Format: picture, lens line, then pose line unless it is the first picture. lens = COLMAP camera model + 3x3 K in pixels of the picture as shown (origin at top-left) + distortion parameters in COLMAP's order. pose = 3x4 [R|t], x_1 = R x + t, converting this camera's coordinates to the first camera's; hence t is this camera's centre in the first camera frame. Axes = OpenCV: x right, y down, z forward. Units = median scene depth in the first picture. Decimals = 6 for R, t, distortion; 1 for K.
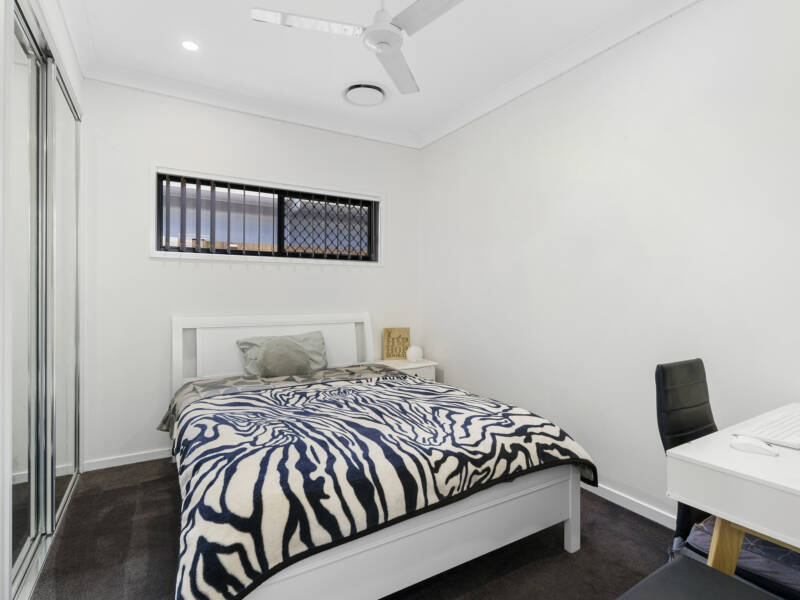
lens RADIAL K [[408.4, 0, 398.6], [0, 408.4, 300.6], [0, 0, 1]] dist [-0.005600, 0.000082]
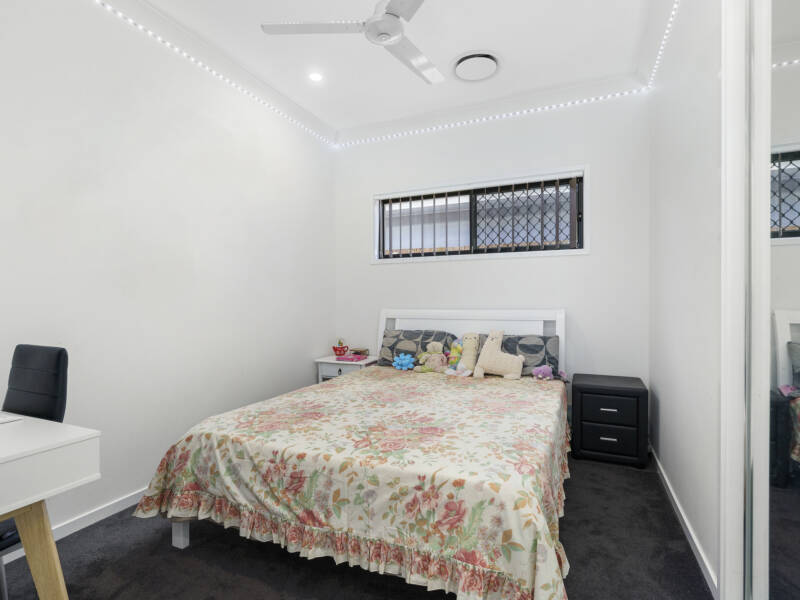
lens RADIAL K [[408.4, 0, 399.3], [0, 408.4, 297.5], [0, 0, 1]] dist [-0.005600, 0.000082]
pose [[0.577909, -0.000616, -0.816101, 0.451725], [-0.001062, 0.999998, -0.001507, 0.004489], [0.816100, 0.001737, 0.577908, 0.244953]]
